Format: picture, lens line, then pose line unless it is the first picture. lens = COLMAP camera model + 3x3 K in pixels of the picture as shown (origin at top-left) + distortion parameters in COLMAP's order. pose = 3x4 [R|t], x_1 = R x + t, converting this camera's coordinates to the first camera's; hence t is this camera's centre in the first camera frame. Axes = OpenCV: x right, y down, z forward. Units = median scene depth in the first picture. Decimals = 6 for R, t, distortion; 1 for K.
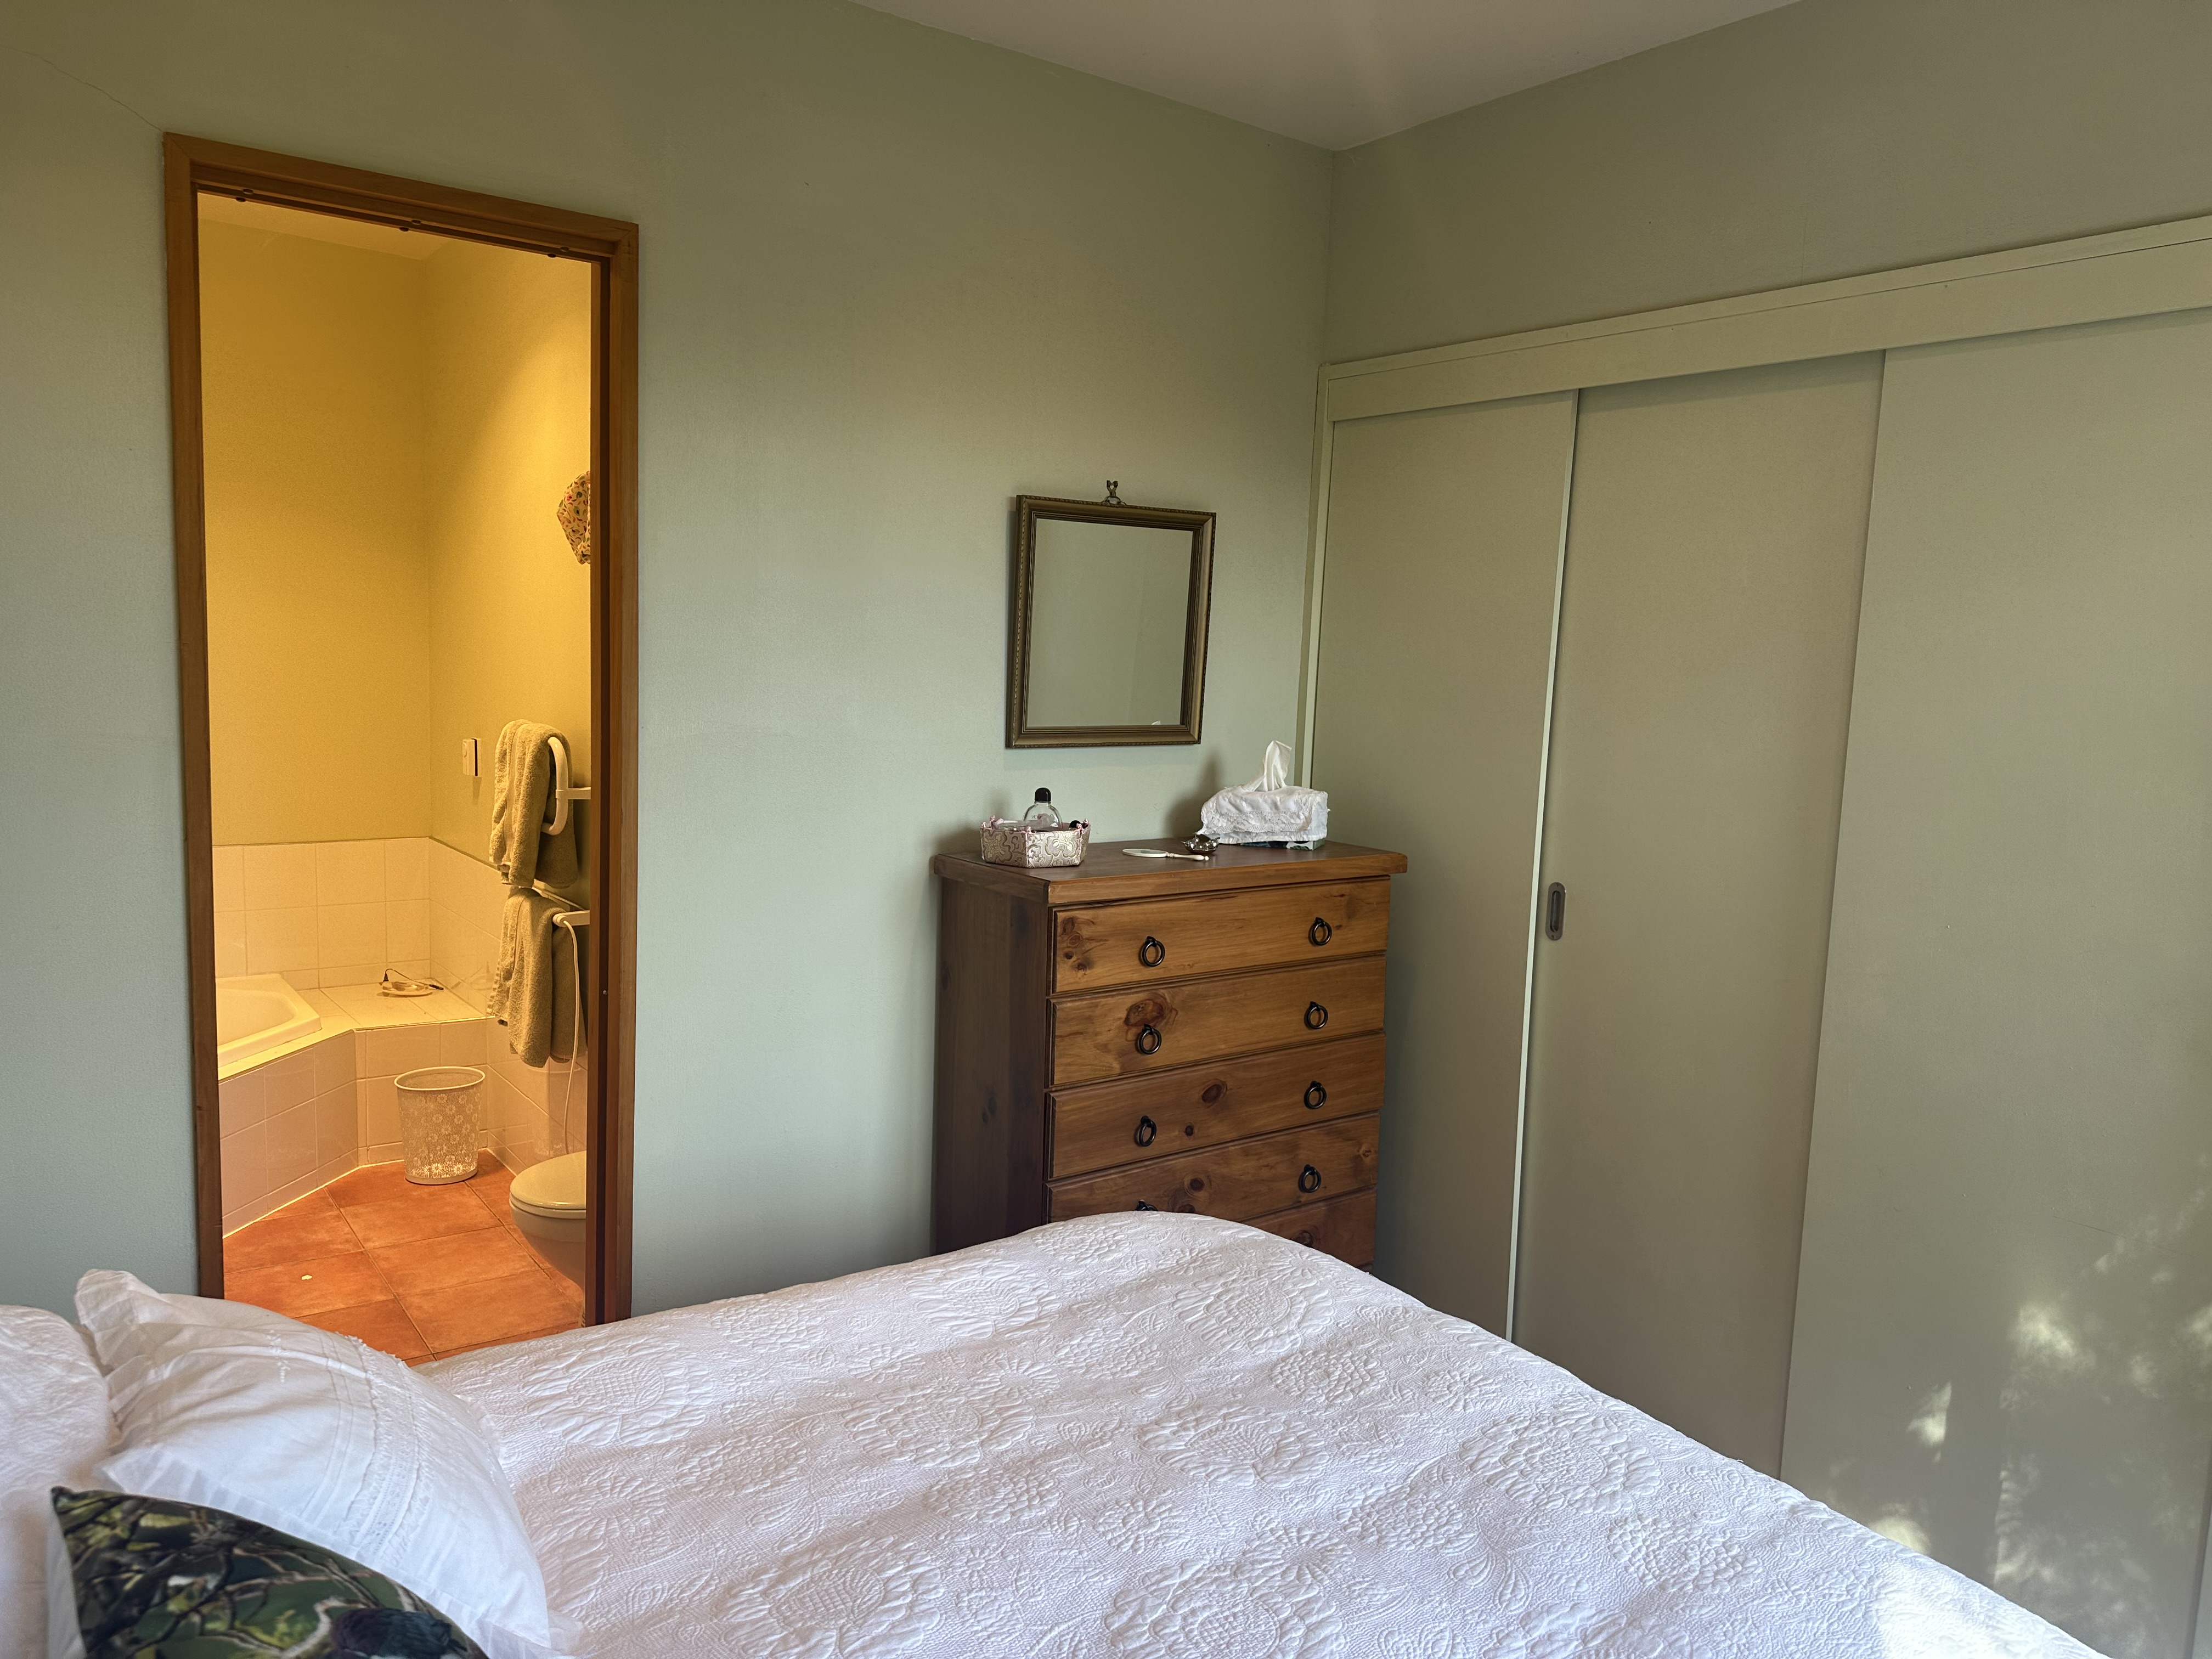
lens RADIAL K [[1546.0, 0, 1110.0], [0, 1546.0, 829.0], [0, 0, 1]] dist [0.029623, -0.043110]
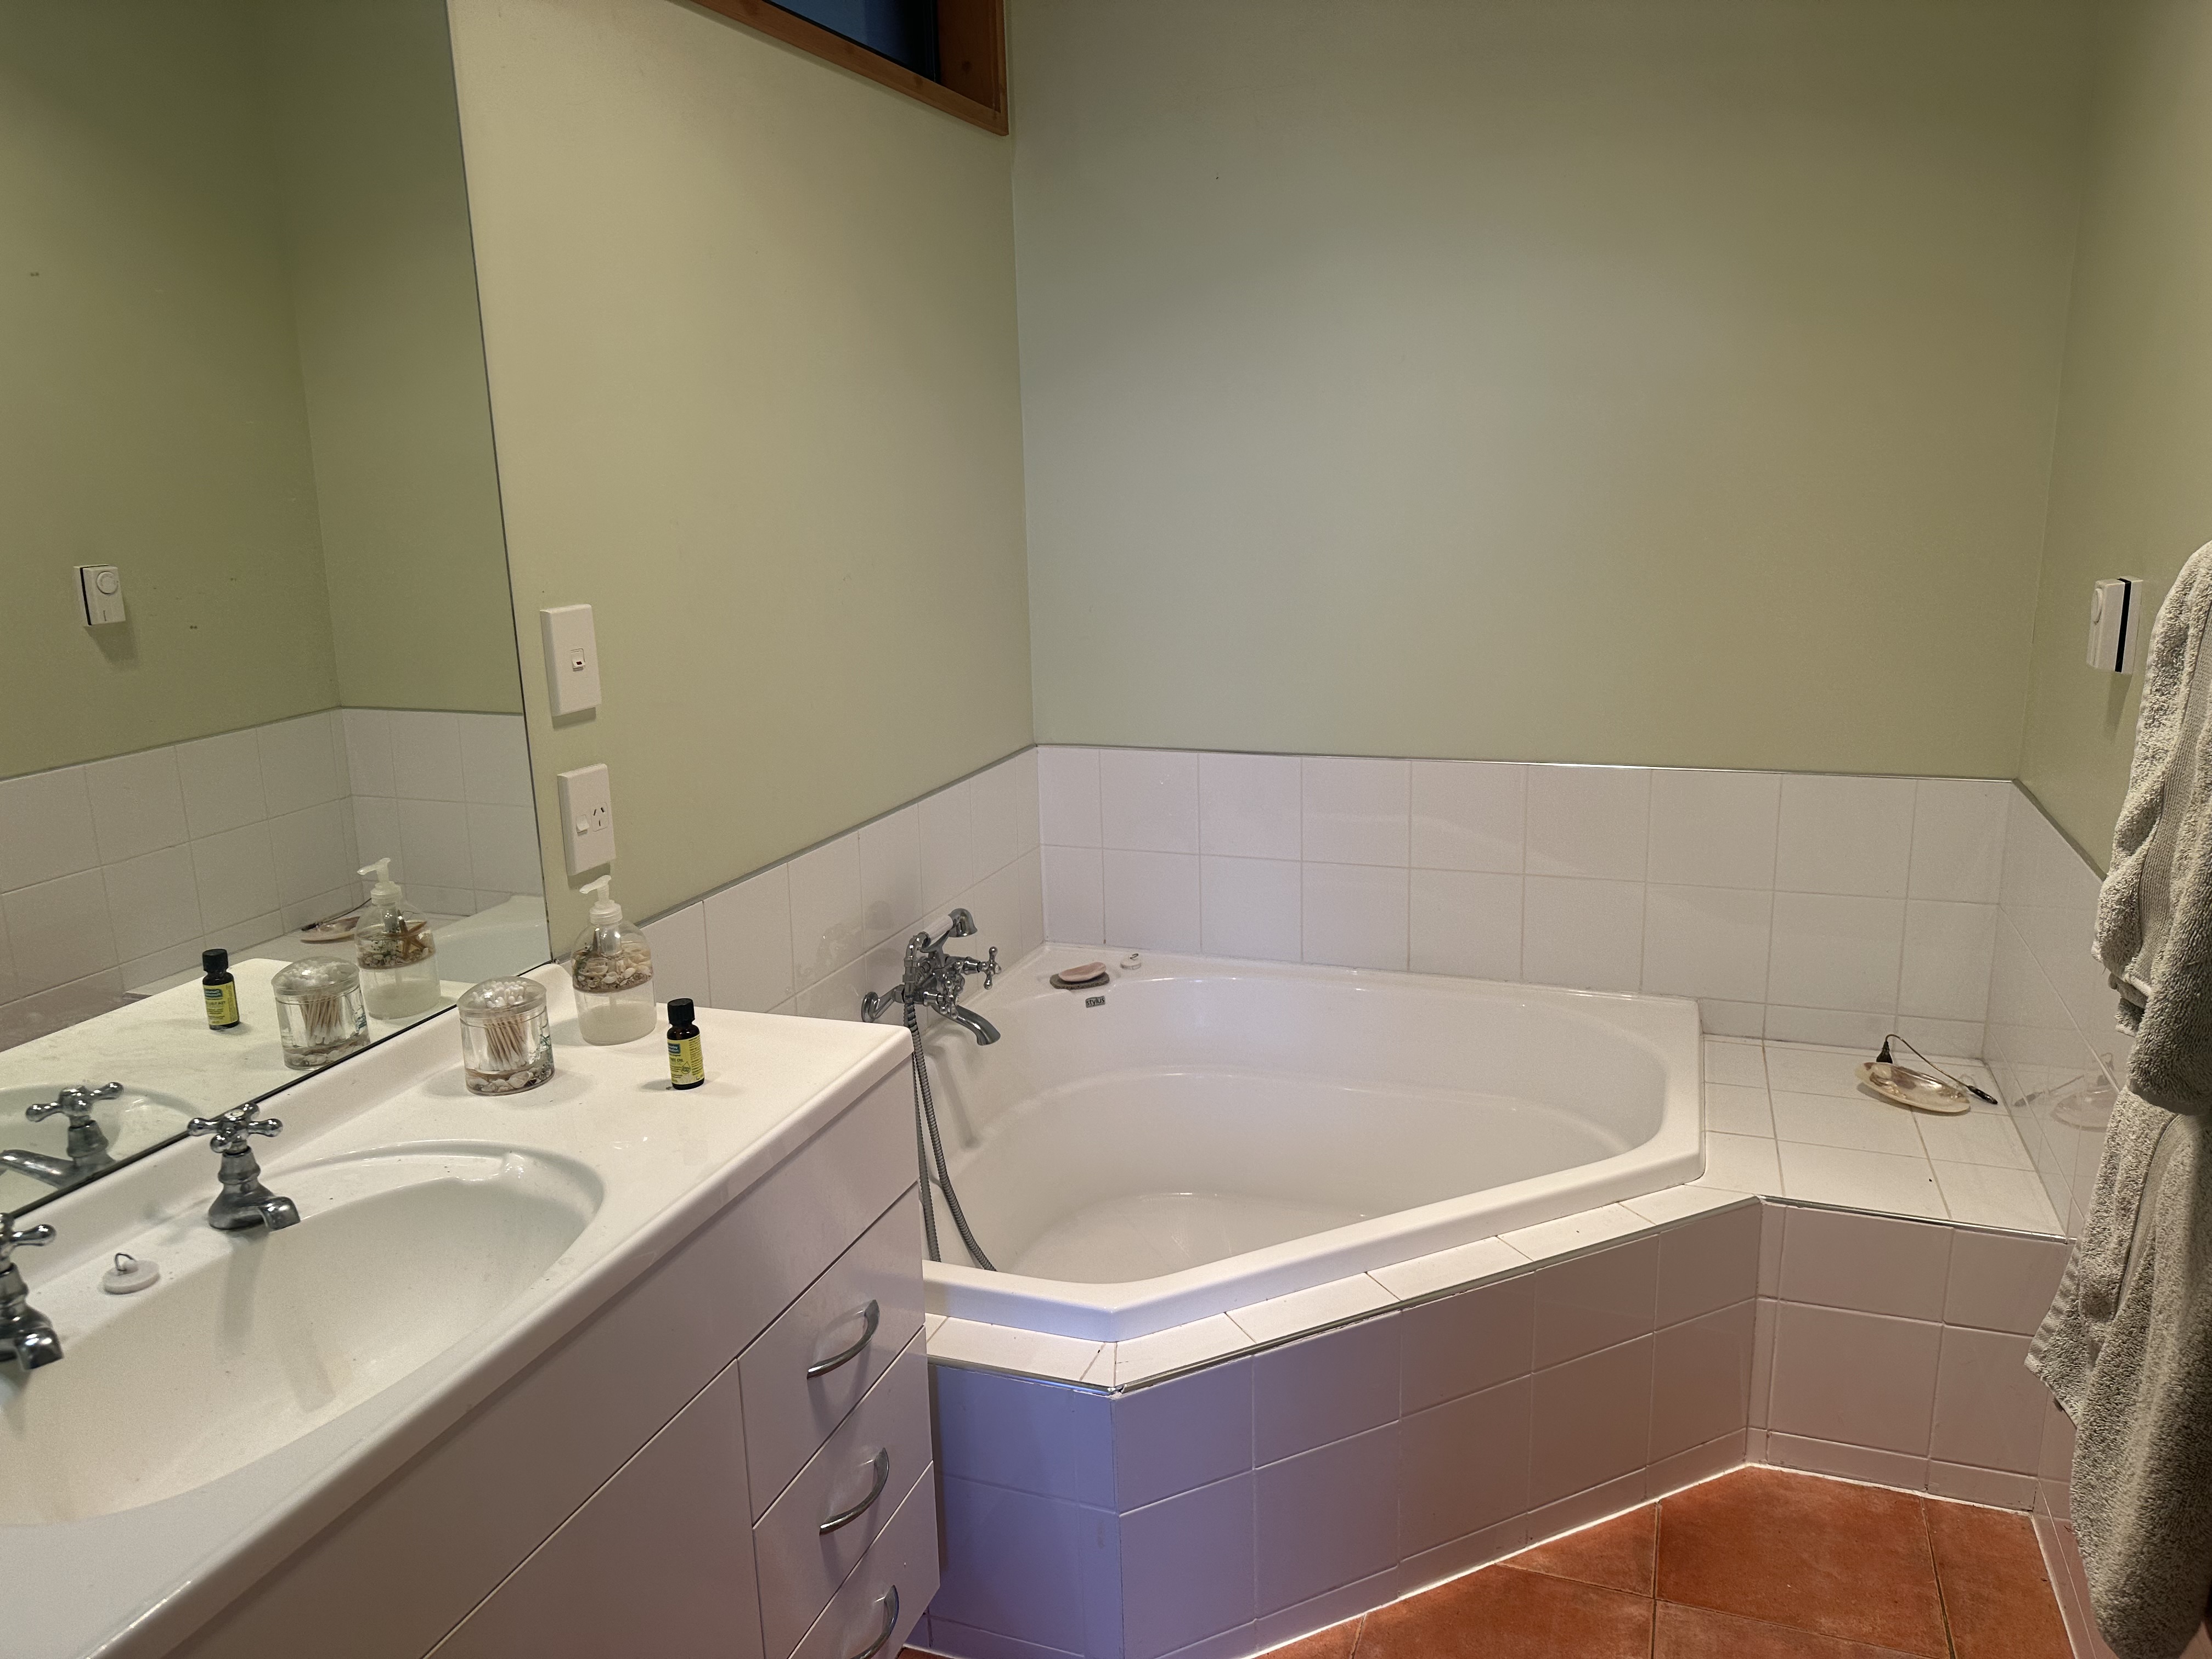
lens RADIAL K [[1546.0, 0, 1110.3], [0, 1546.0, 829.9], [0, 0, 1]] dist [0.029623, -0.043110]
pose [[0.539829, 0.142315, -0.829657, -0.431324], [-0.047584, 0.989188, 0.138719, -0.077727], [0.840429, -0.035407, 0.540764, 1.156544]]
